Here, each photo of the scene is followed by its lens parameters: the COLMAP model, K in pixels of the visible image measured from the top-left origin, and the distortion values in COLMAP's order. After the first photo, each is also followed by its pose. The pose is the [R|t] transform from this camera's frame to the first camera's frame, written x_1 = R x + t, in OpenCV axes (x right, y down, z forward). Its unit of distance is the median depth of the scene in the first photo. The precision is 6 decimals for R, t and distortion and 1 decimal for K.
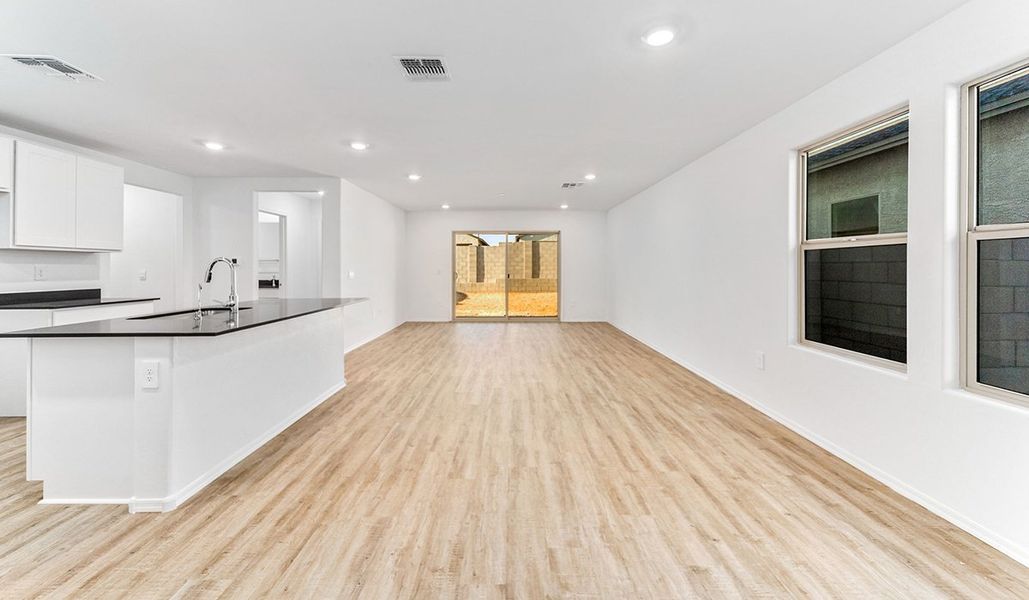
lens RADIAL K [[394.8, 0, 520.1], [0, 394.8, 266.0], [0, 0, 1]] dist [0.001933, 0.000316]
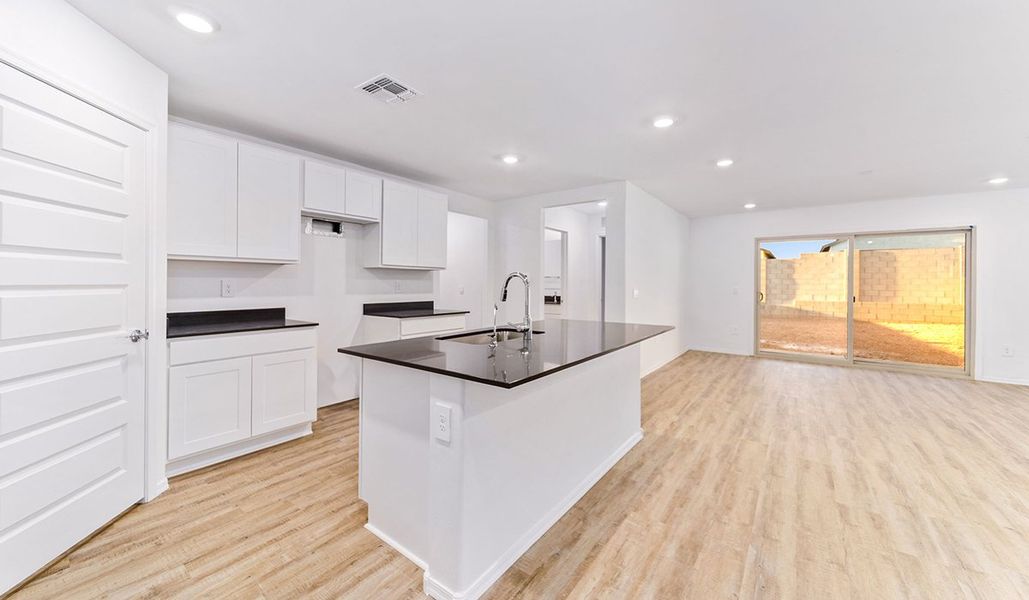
lens RADIAL K [[379.9, 0, 502.4], [0, 379.9, 291.8], [0, 0, 1]] dist [0.000855, -0.000269]
pose [[0.778768, 0.019807, -0.626999, -0.144649], [-0.005511, 0.999679, 0.024735, 0.000233], [0.627287, -0.015807, 0.778628, 0.187660]]
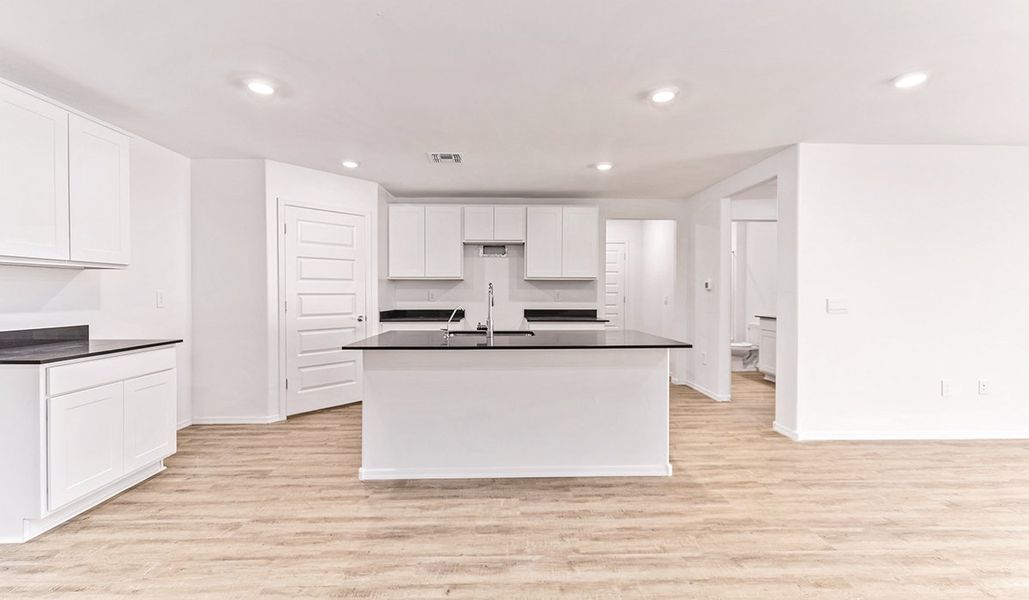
lens RADIAL K [[414.4, 0, 508.2], [0, 414.4, 297.8], [0, 0, 1]] dist [0.000970, 0.000120]
pose [[0.003397, 0.015719, -0.999871, 0.173964], [0.000725, 0.999876, 0.015722, 0.000419], [0.999994, -0.000779, 0.003385, 0.547803]]
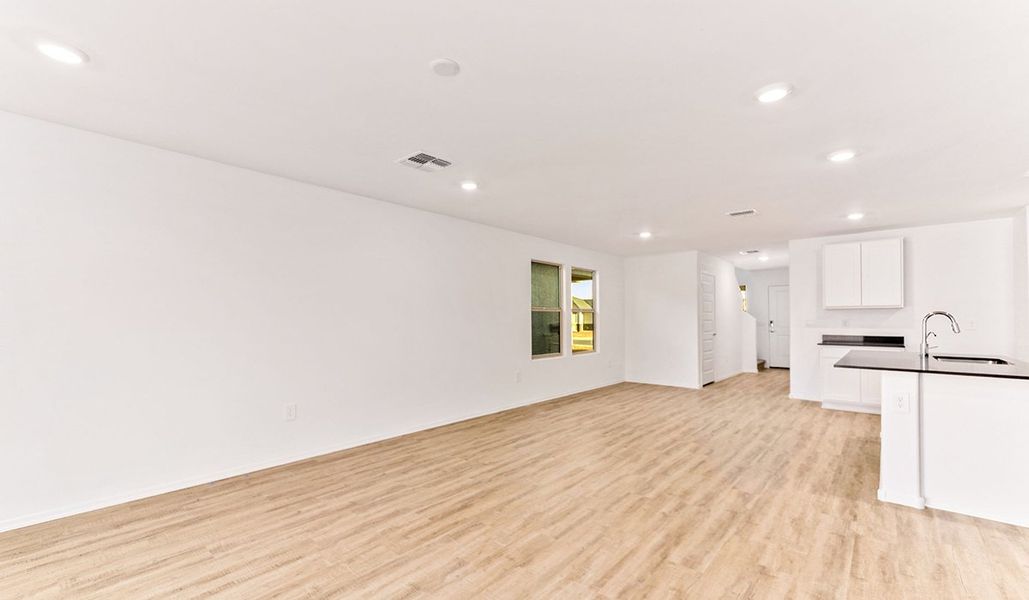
lens RADIAL K [[414.4, 0, 509.7], [0, 414.4, 321.1], [0, 0, 1]] dist [0.000970, 0.000120]
pose [[-0.733235, -0.001845, 0.679973, -0.343528], [0.001439, 0.999990, 0.004264, 0.000084], [-0.679974, 0.004105, -0.733225, 1.443403]]
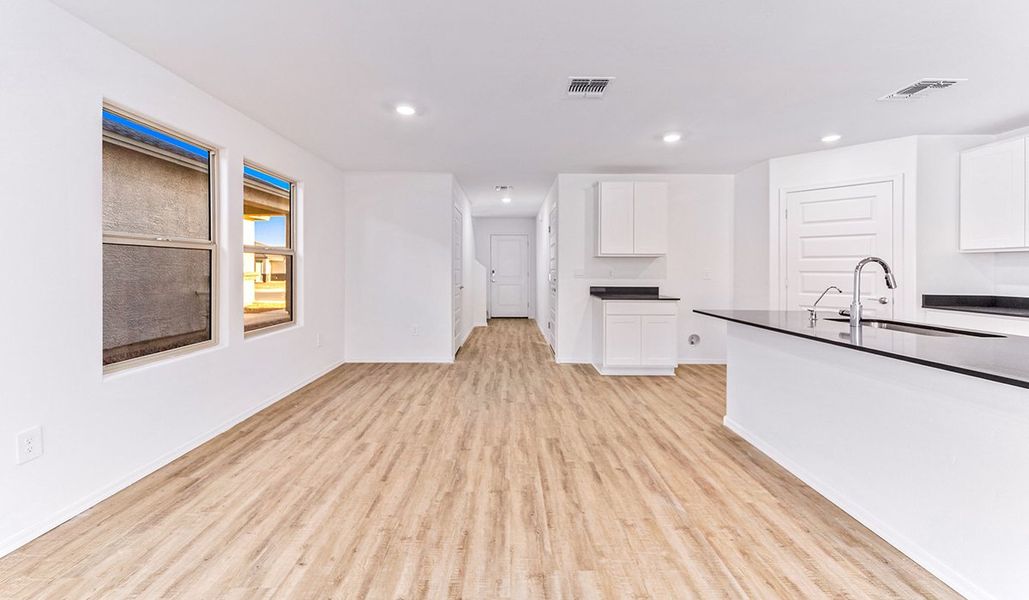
lens RADIAL K [[384.9, 0, 510.0], [0, 384.9, 272.5], [0, 0, 1]] dist [0.010697, -0.000096]
pose [[-0.999828, -0.004381, 0.018041, -0.022106], [-0.004236, 0.999958, 0.008080, 0.003415], [-0.018076, 0.008002, -0.999805, 0.940556]]
